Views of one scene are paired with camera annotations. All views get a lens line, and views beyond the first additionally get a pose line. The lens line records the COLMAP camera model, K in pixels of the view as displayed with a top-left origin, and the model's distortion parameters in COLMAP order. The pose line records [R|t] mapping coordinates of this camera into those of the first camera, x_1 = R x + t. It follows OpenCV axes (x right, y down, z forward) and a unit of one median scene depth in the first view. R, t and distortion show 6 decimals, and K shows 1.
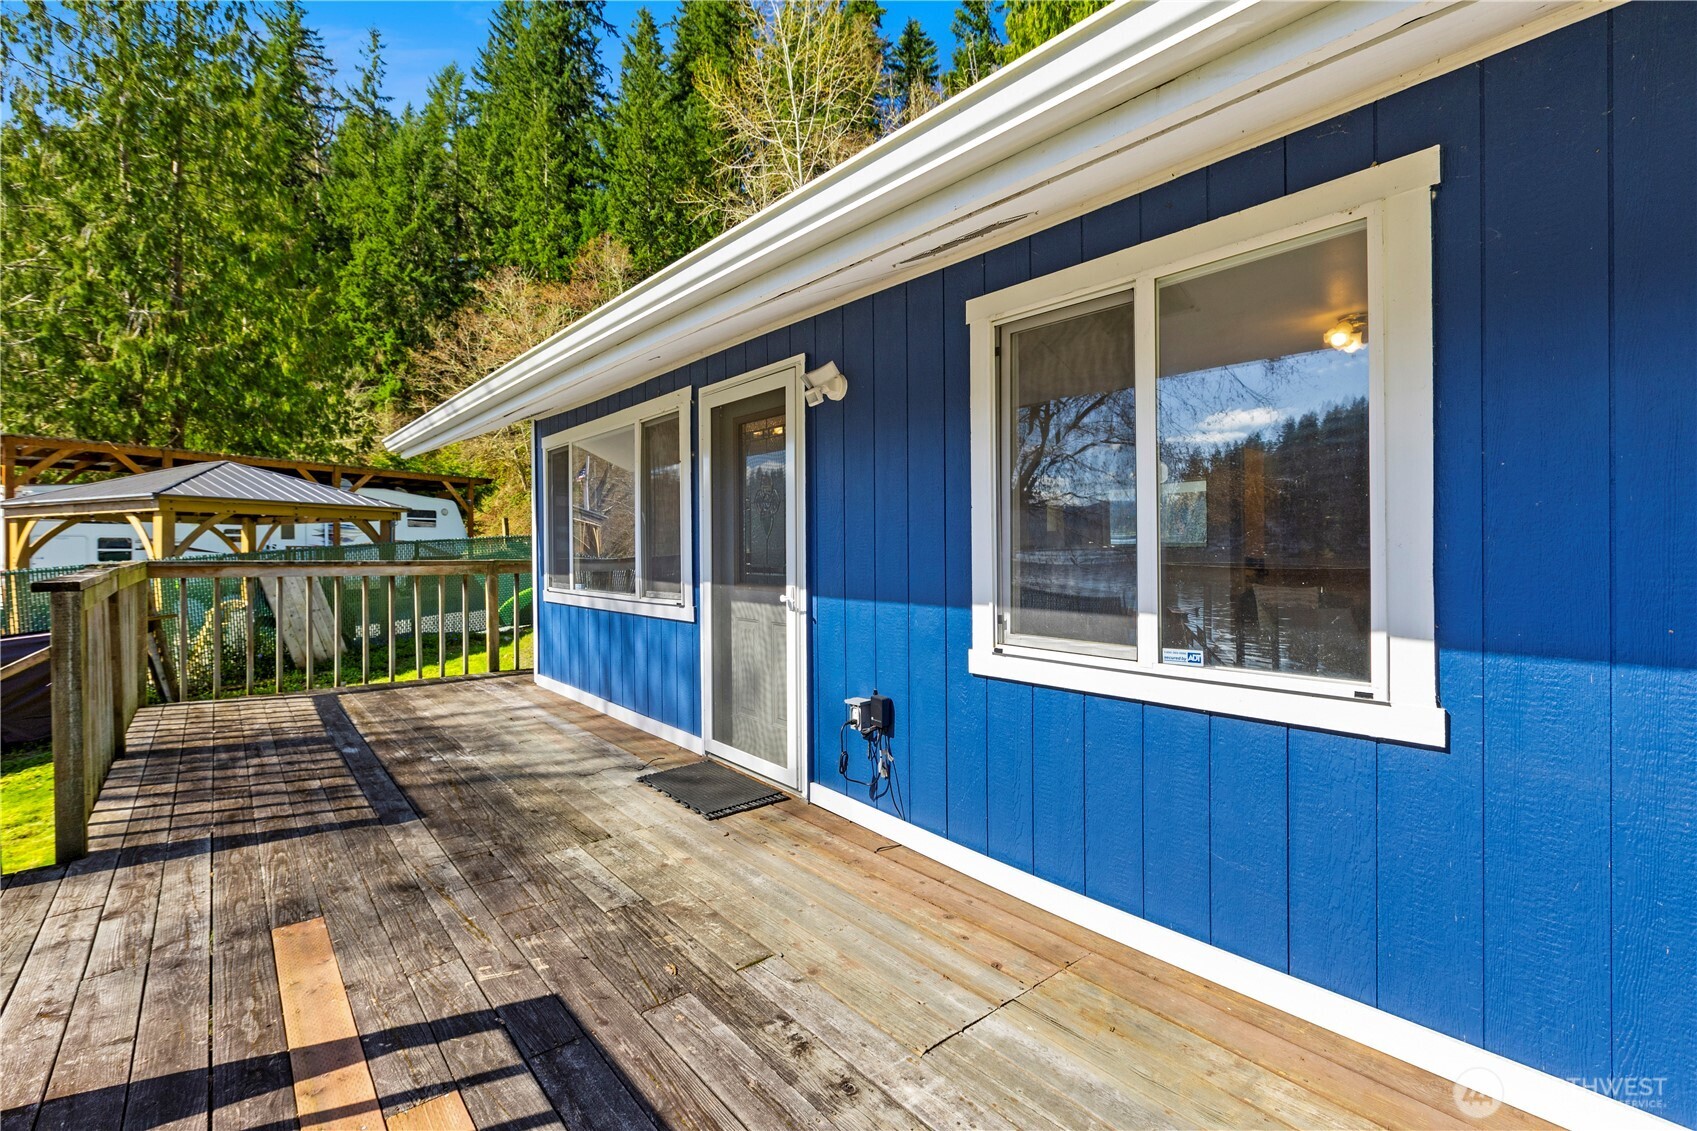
lens RADIAL K [[785.7, 0, 806.1], [0, 785.7, 553.2], [0, 0, 1]] dist [0.005732, -0.002069]
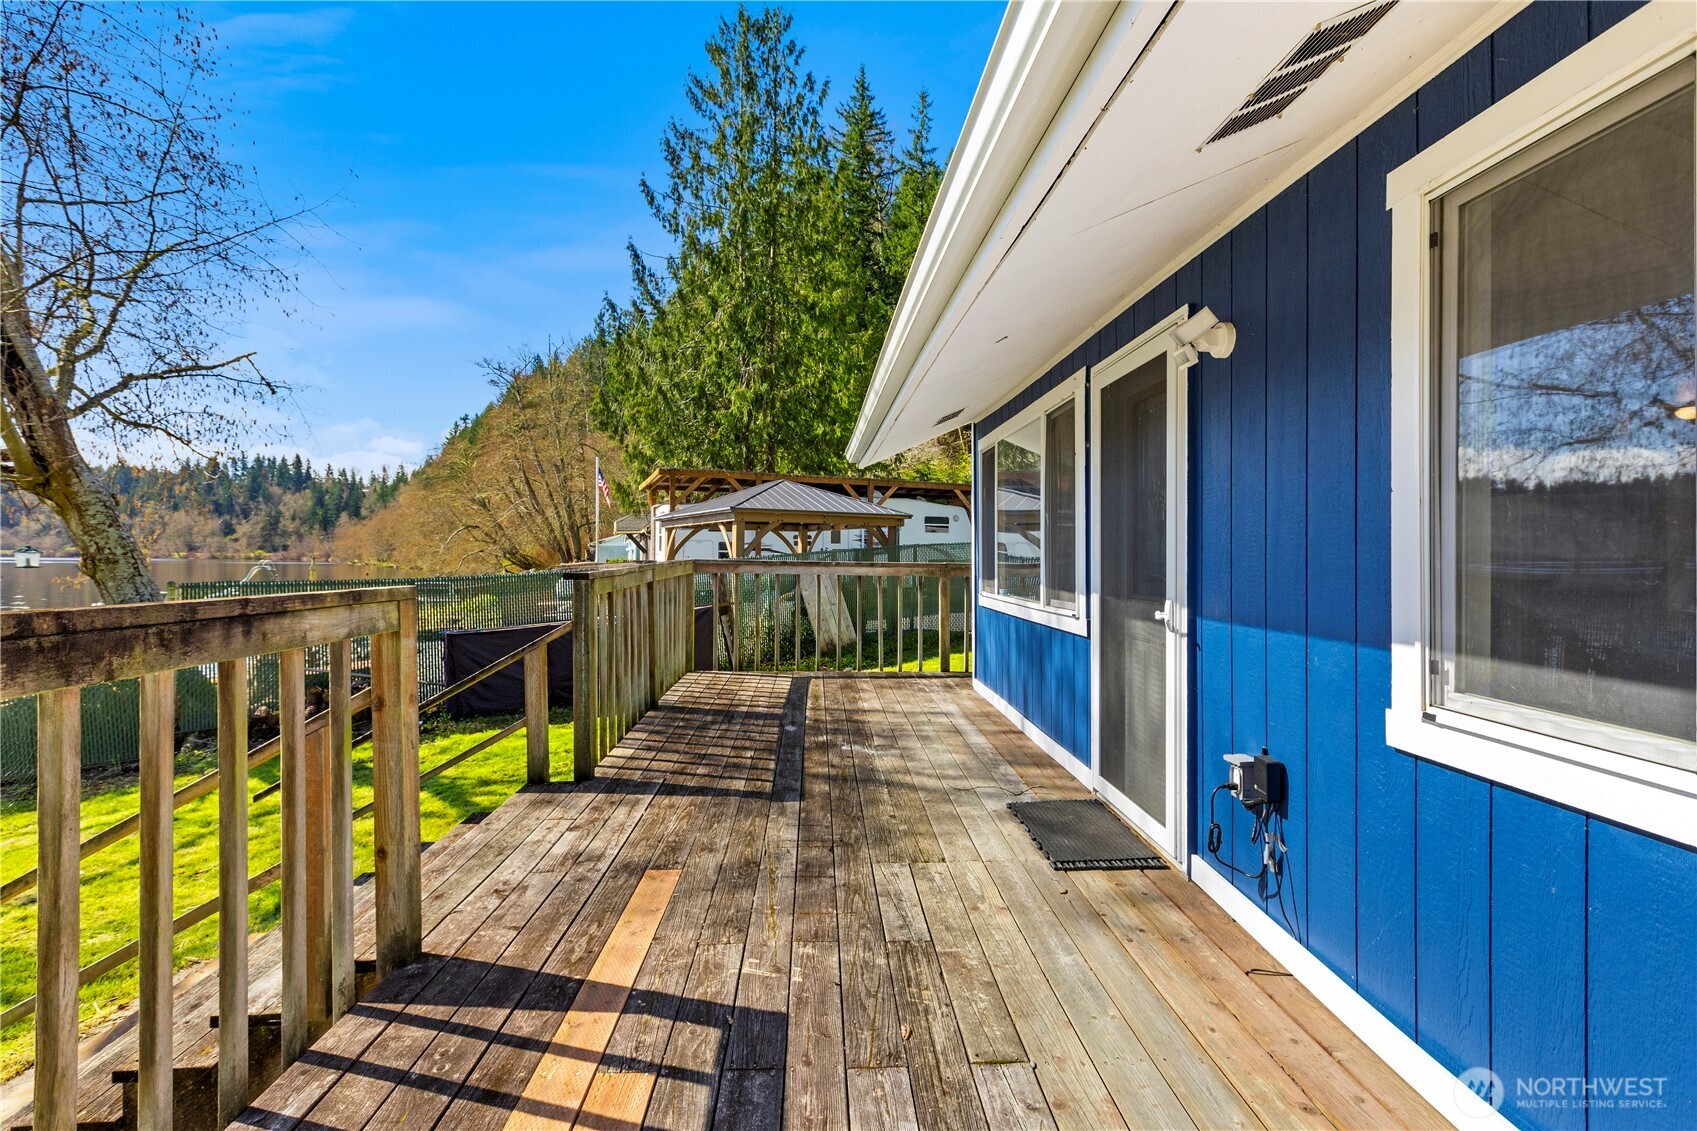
lens RADIAL K [[785.7, 0, 816.5], [0, 785.7, 555.0], [0, 0, 1]] dist [0.005732, -0.002069]
pose [[0.800912, 0.010599, -0.598689, 0.169054], [-0.013295, 0.999912, -0.000084, 0.000743], [0.598635, 0.008027, 0.800982, 0.150487]]
